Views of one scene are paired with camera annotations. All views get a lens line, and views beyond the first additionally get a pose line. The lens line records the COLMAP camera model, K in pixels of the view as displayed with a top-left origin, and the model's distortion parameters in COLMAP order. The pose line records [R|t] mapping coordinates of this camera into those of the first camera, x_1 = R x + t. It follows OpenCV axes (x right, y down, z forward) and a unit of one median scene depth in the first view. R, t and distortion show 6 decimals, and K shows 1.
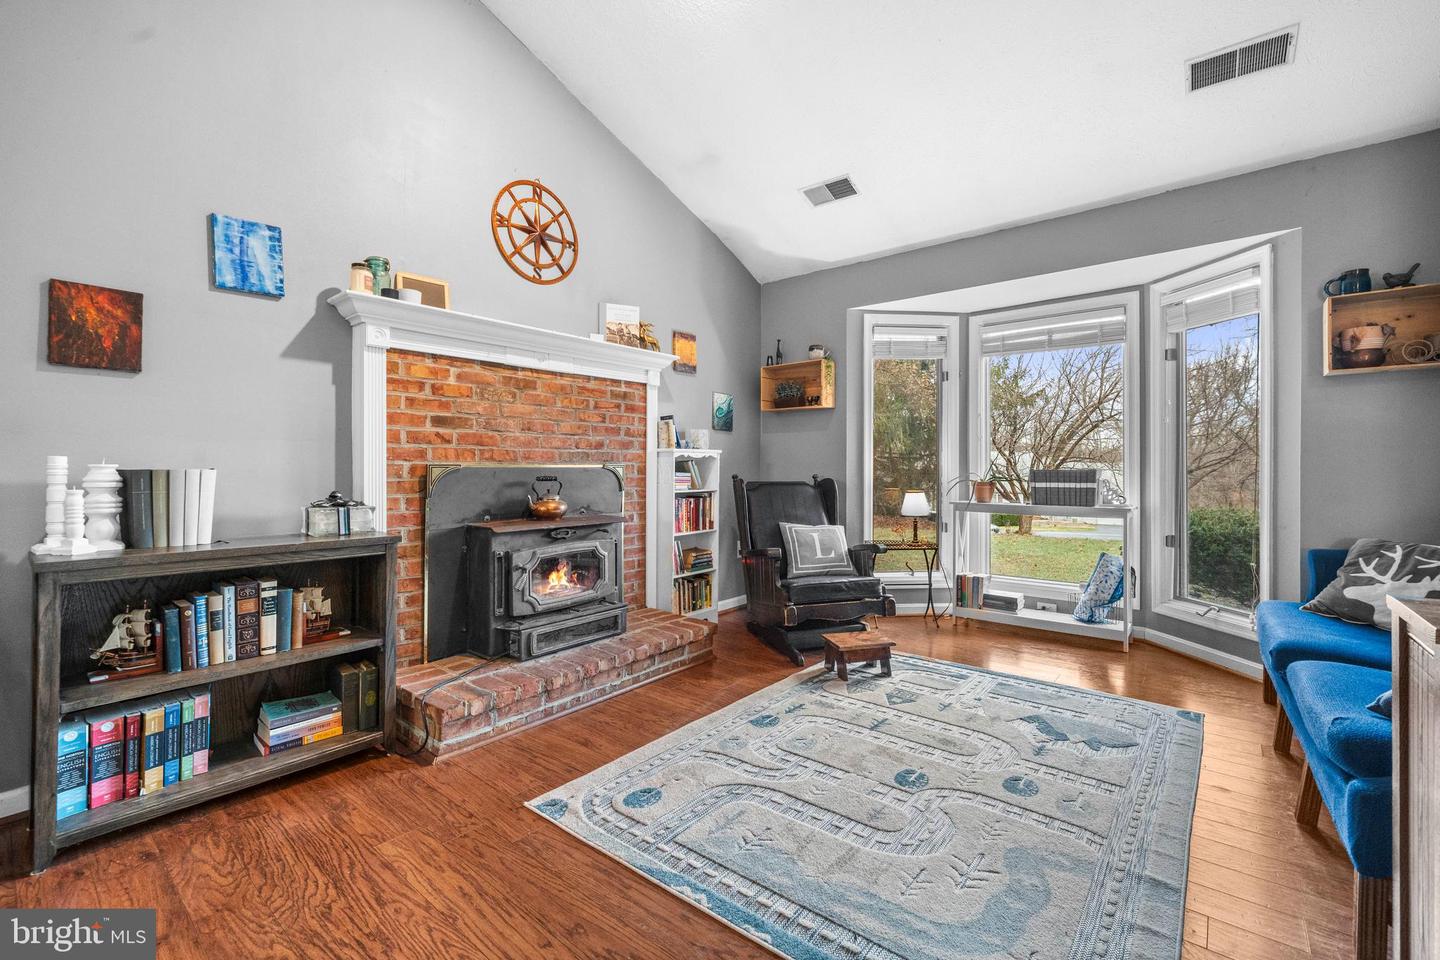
lens RADIAL K [[615.1, 0, 725.3], [0, 615.1, 474.9], [0, 0, 1]] dist [-0.001045, -0.000227]
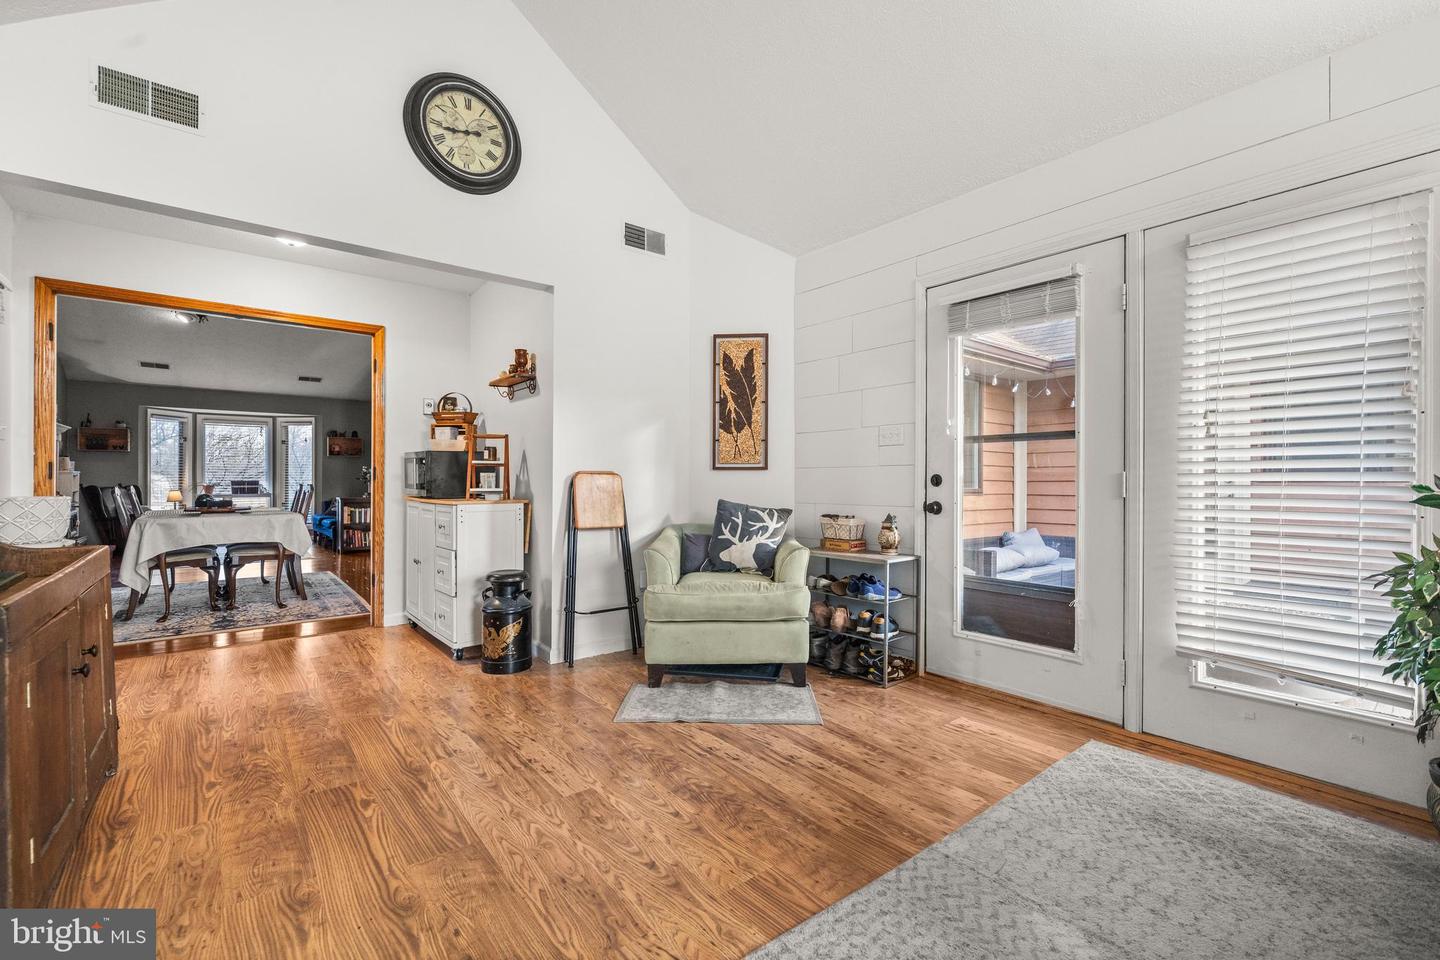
lens RADIAL K [[615.1, 0, 725.3], [0, 615.1, 474.9], [0, 0, 1]] dist [-0.001045, -0.000227]
pose [[0.212765, 0.005621, 0.977087, -1.687237], [0.000609, 0.999982, -0.005886, -0.015229], [-0.977103, 0.001847, 0.212758, -1.687117]]
